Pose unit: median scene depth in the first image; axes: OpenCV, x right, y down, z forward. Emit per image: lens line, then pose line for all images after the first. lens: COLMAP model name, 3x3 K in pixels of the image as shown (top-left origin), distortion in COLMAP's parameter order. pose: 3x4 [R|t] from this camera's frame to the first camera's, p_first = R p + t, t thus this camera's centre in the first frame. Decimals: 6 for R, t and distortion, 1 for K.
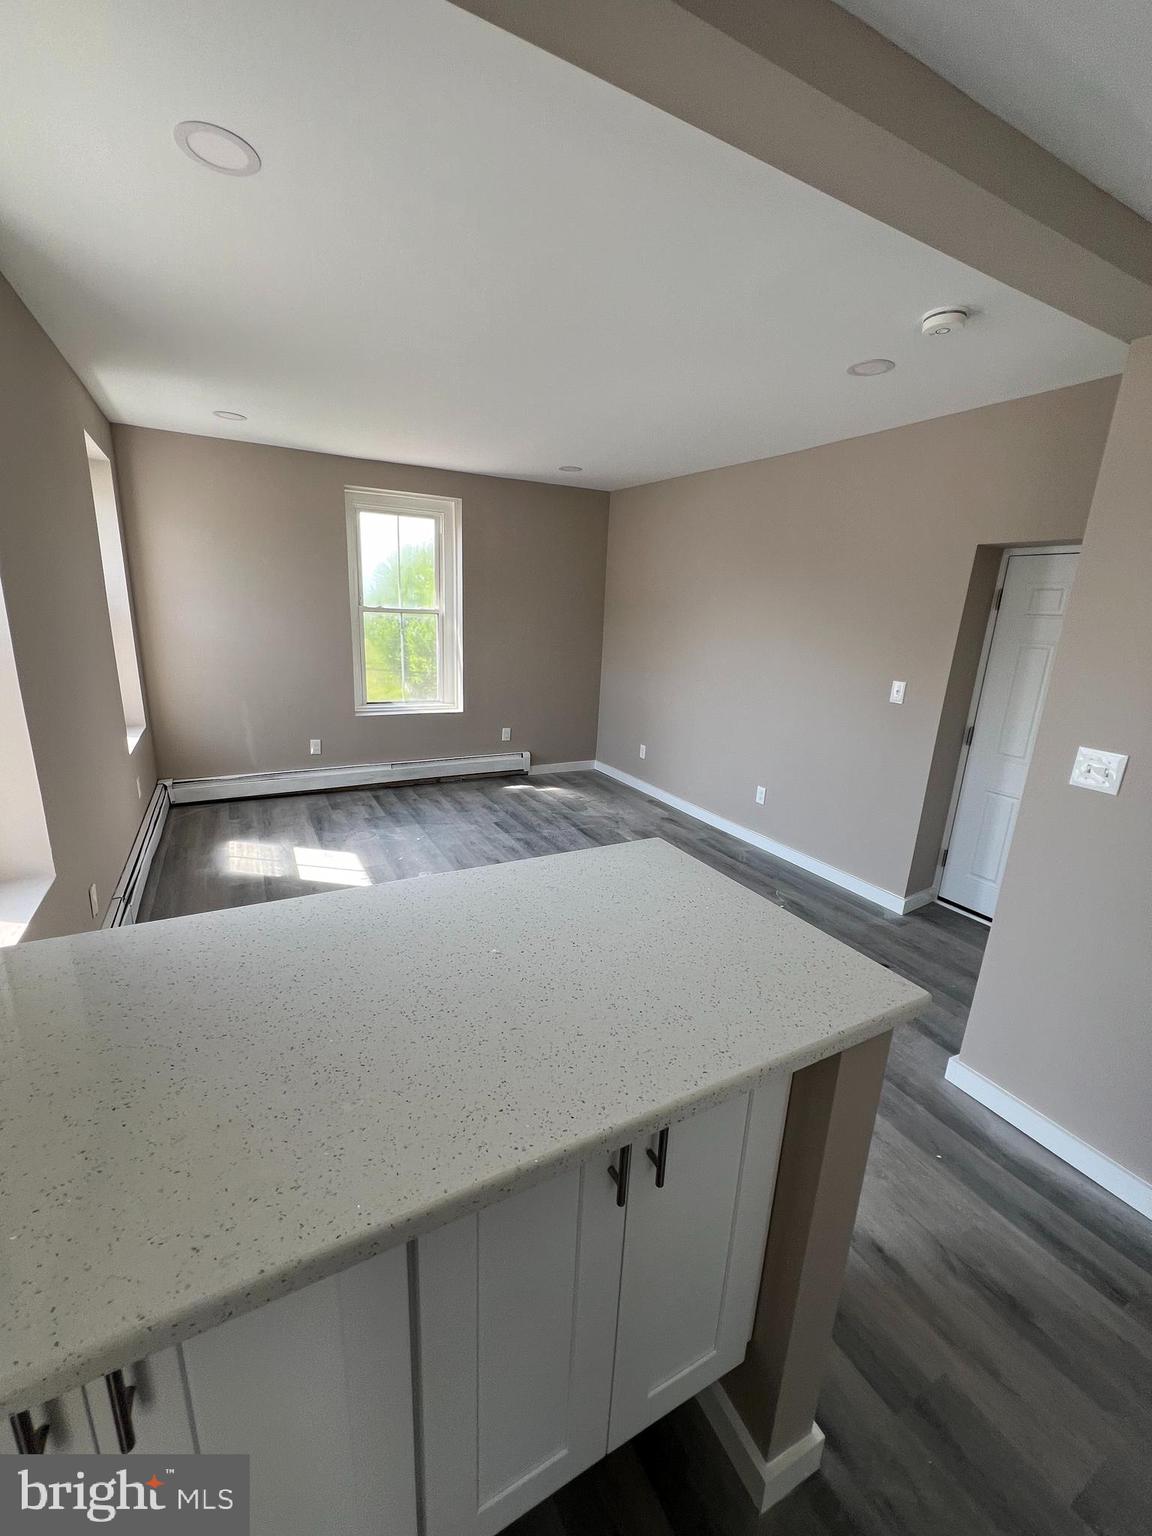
lens RADIAL K [[611.9, 0, 568.8], [0, 611.9, 768.7], [0, 0, 1]] dist [-0.000385, -0.000166]
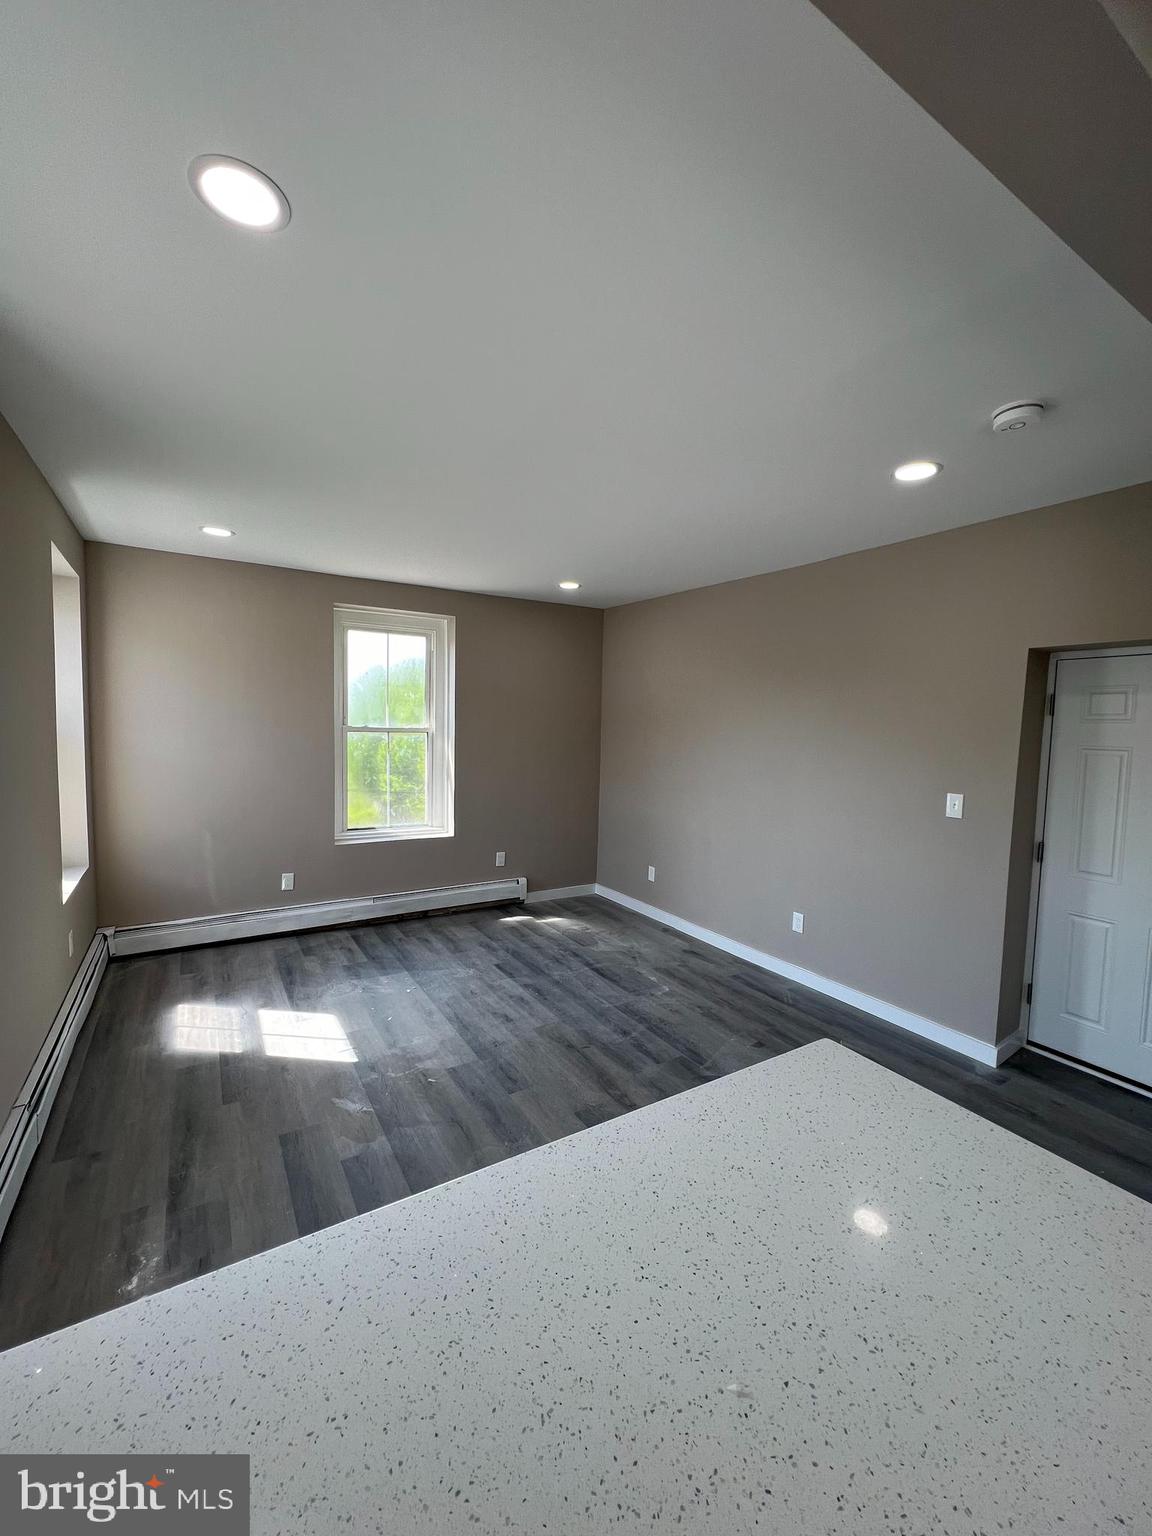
lens RADIAL K [[611.9, 0, 568.8], [0, 611.9, 768.7], [0, 0, 1]] dist [-0.000385, -0.000166]
pose [[0.998267, -0.023473, 0.053955, -0.056720], [0.032979, 0.982618, -0.182688, -0.022735], [-0.048729, 0.184151, 0.981689, 0.090476]]
